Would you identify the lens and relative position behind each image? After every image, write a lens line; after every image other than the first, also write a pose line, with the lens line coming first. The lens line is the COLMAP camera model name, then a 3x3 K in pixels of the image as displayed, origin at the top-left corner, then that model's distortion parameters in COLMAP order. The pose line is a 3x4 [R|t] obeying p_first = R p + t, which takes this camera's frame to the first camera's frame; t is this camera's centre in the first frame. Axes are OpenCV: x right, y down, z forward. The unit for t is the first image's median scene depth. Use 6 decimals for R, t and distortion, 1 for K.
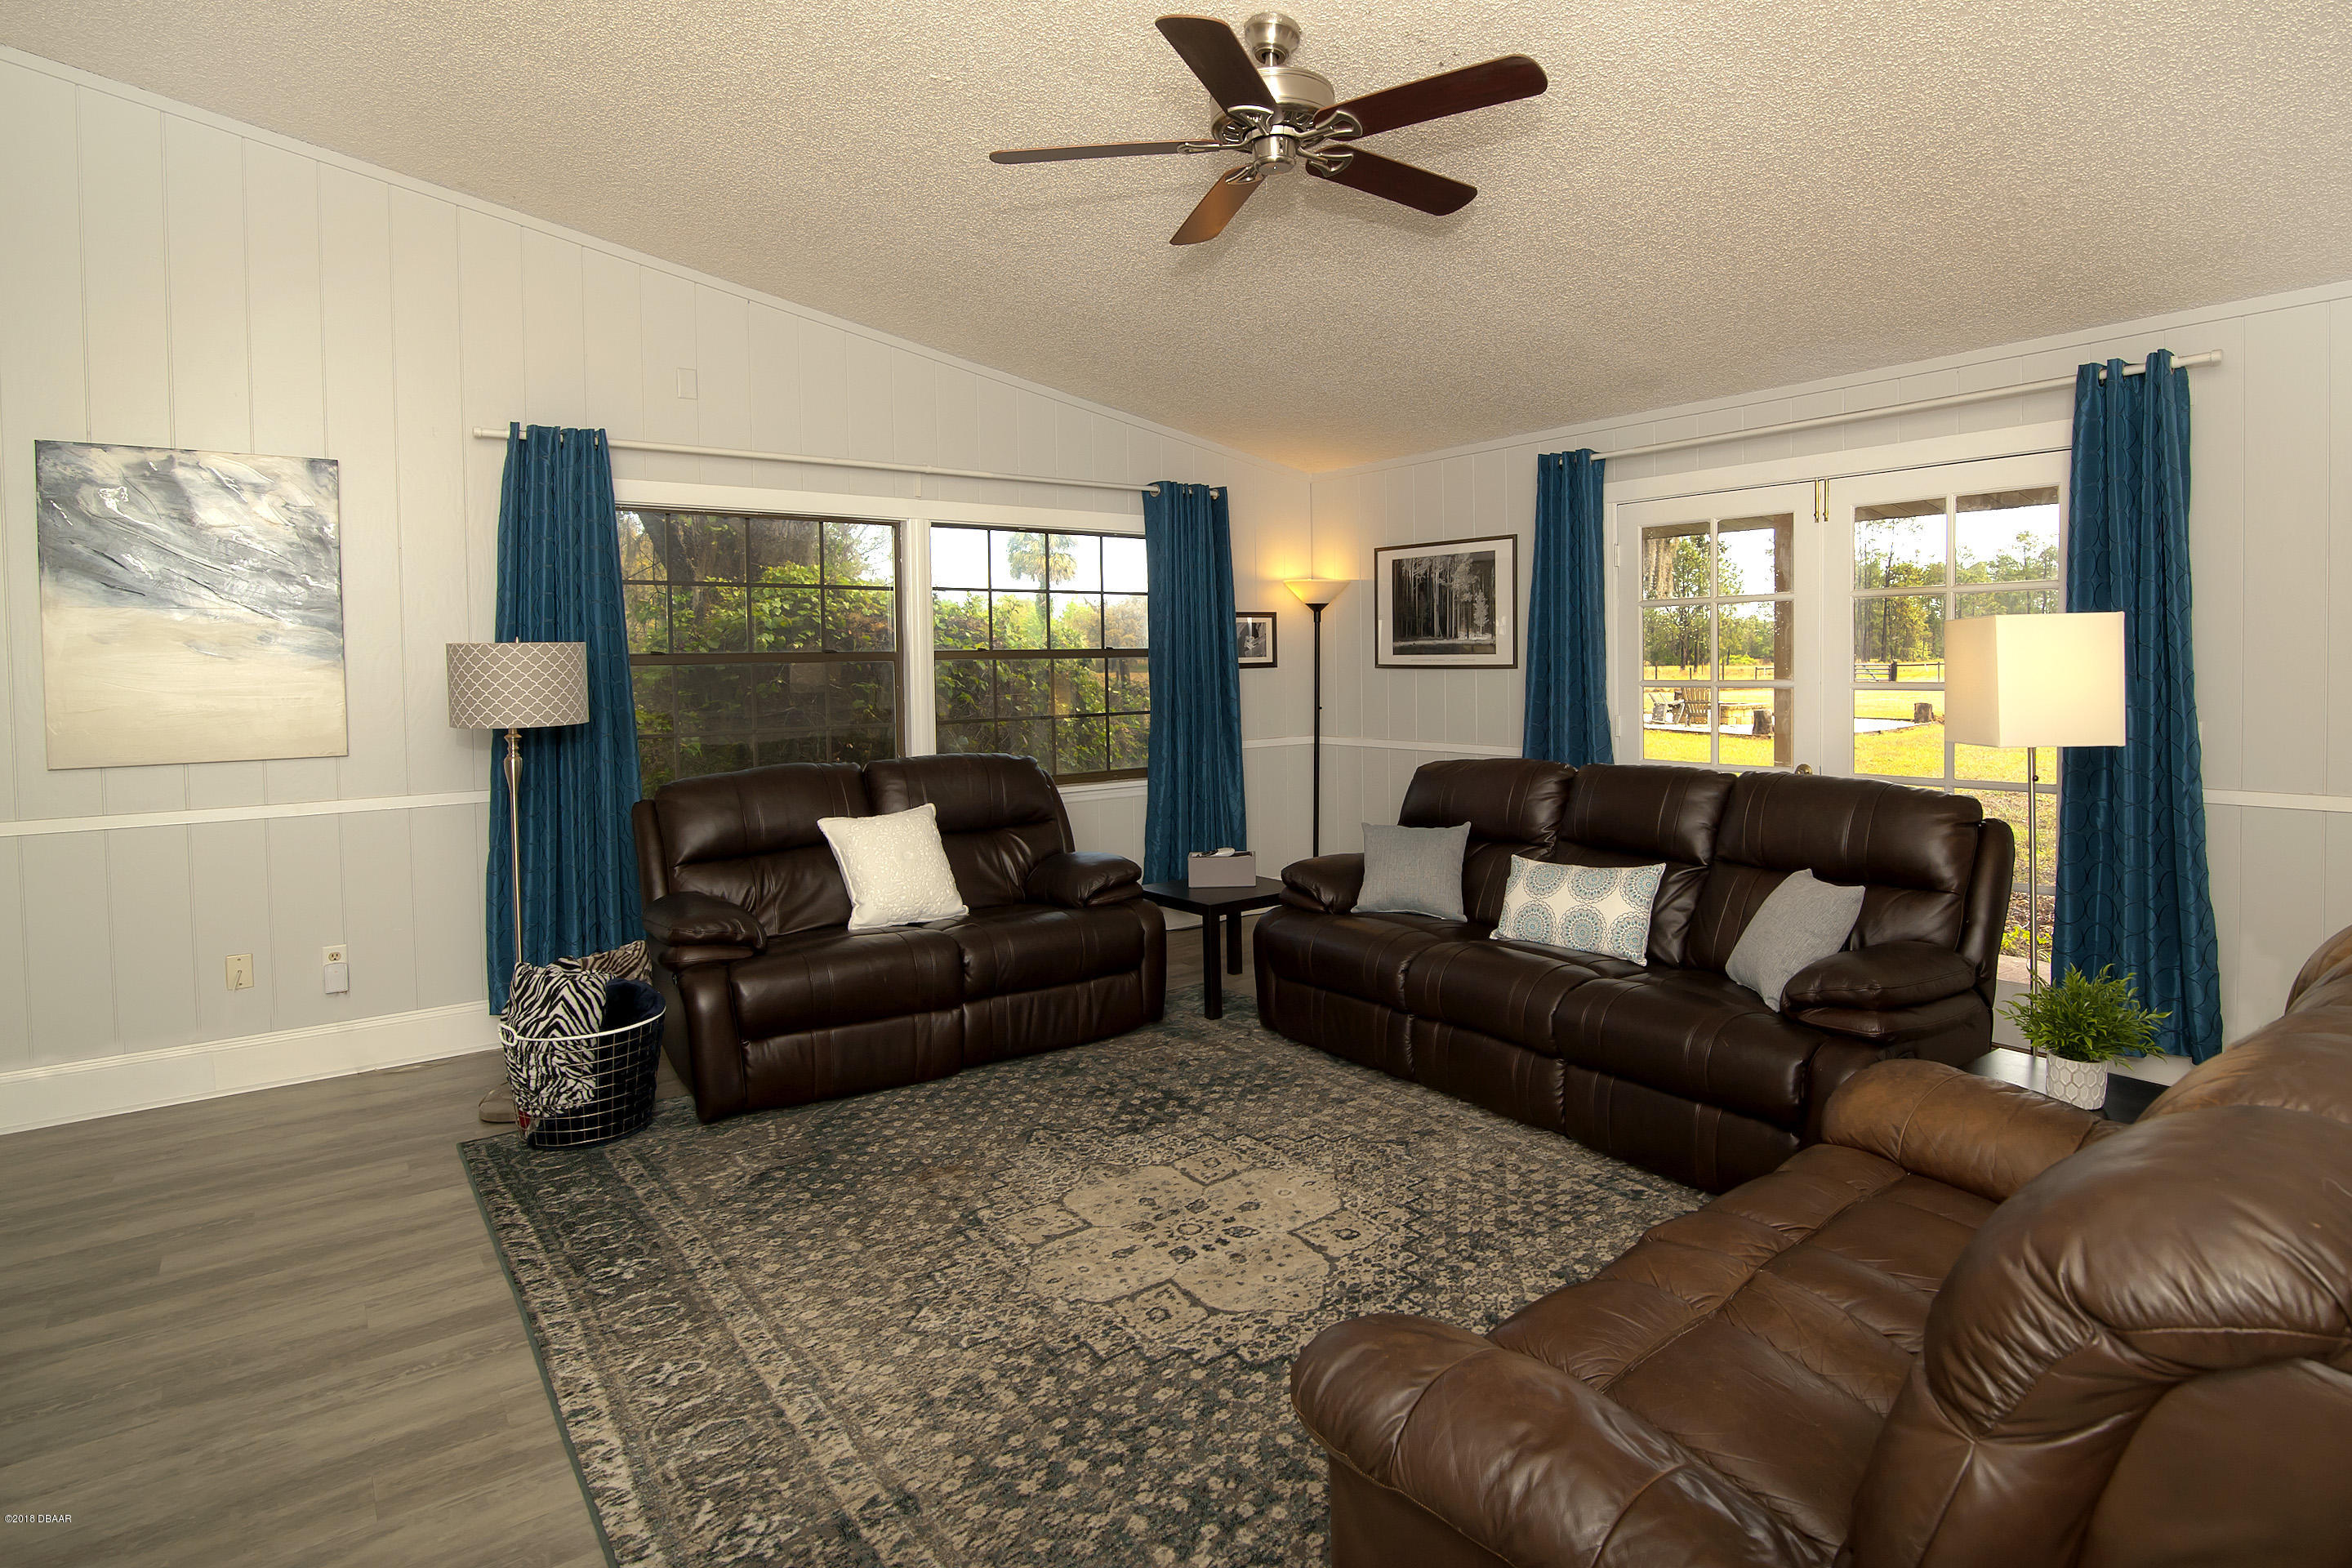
lens RADIAL K [[1178.7, 0, 1172.6], [0, 1178.7, 754.1], [0, 0, 1]] dist [-0.001094, -0.000434]
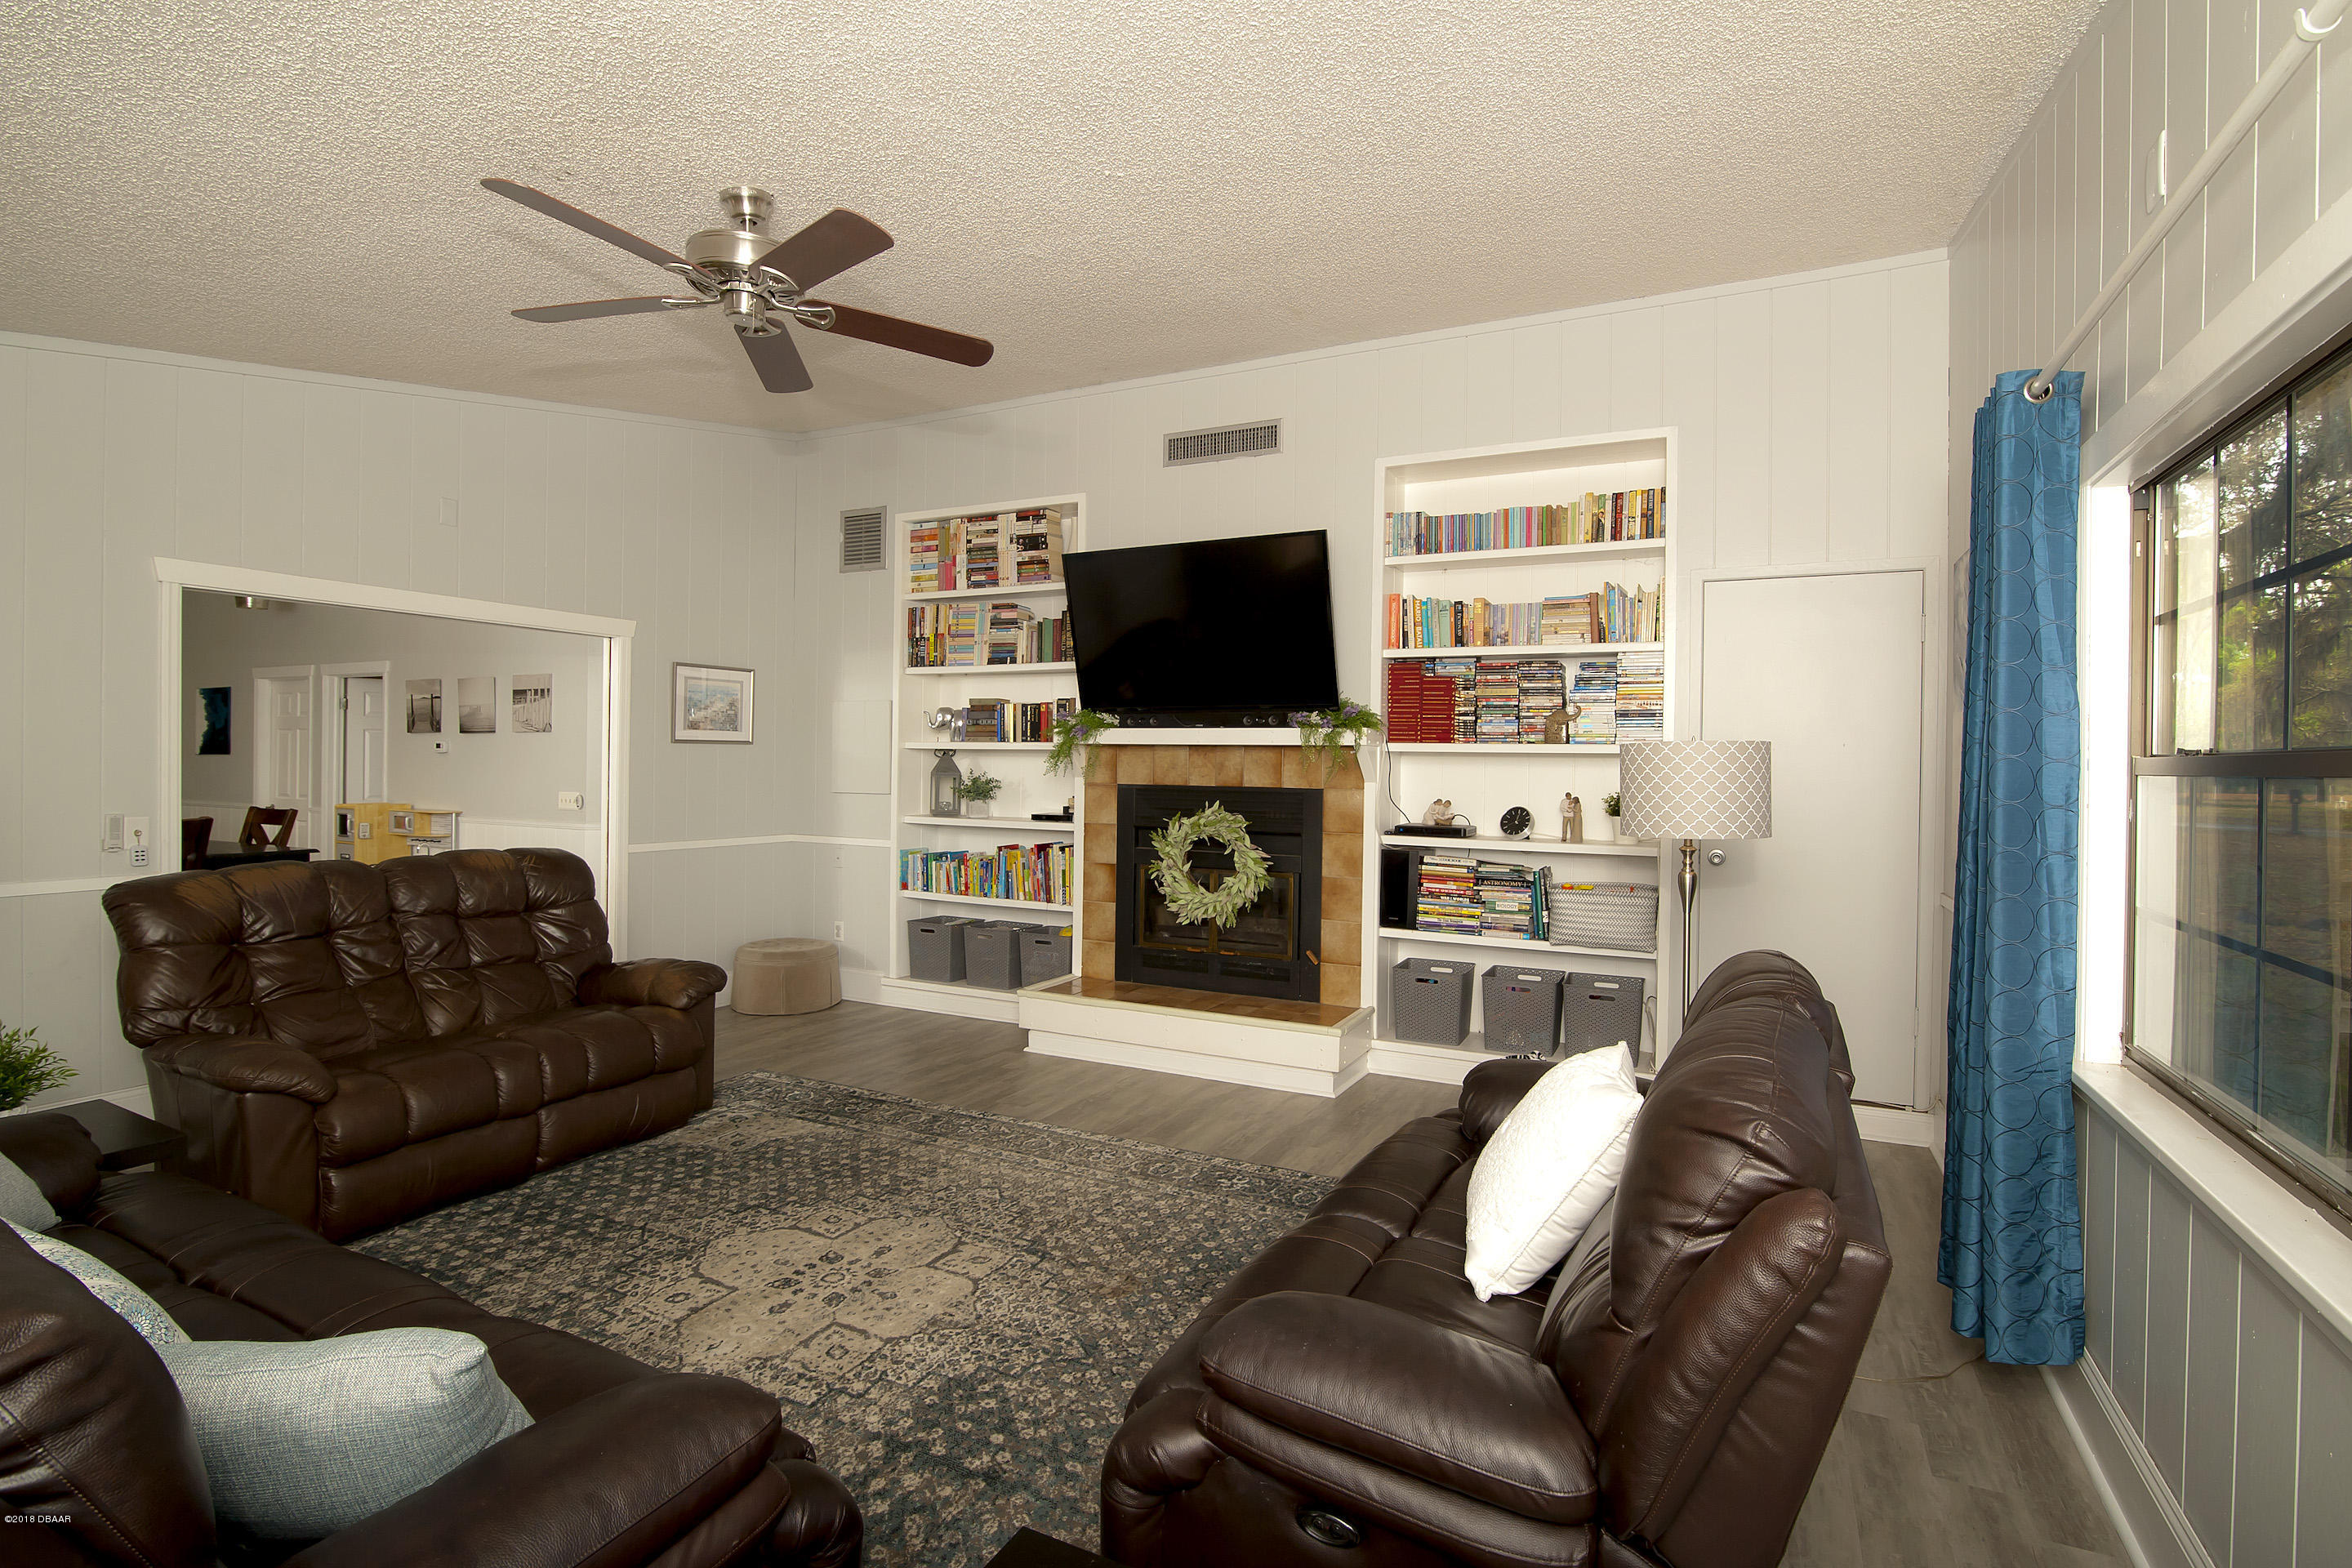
lens RADIAL K [[1178.7, 0, 1172.6], [0, 1178.7, 754.1], [0, 0, 1]] dist [-0.001094, -0.000434]
pose [[-0.891447, 0.004586, -0.453102, 0.230559], [-0.031849, 0.996842, 0.072750, -0.170409], [0.452005, 0.079284, -0.888485, 2.111062]]
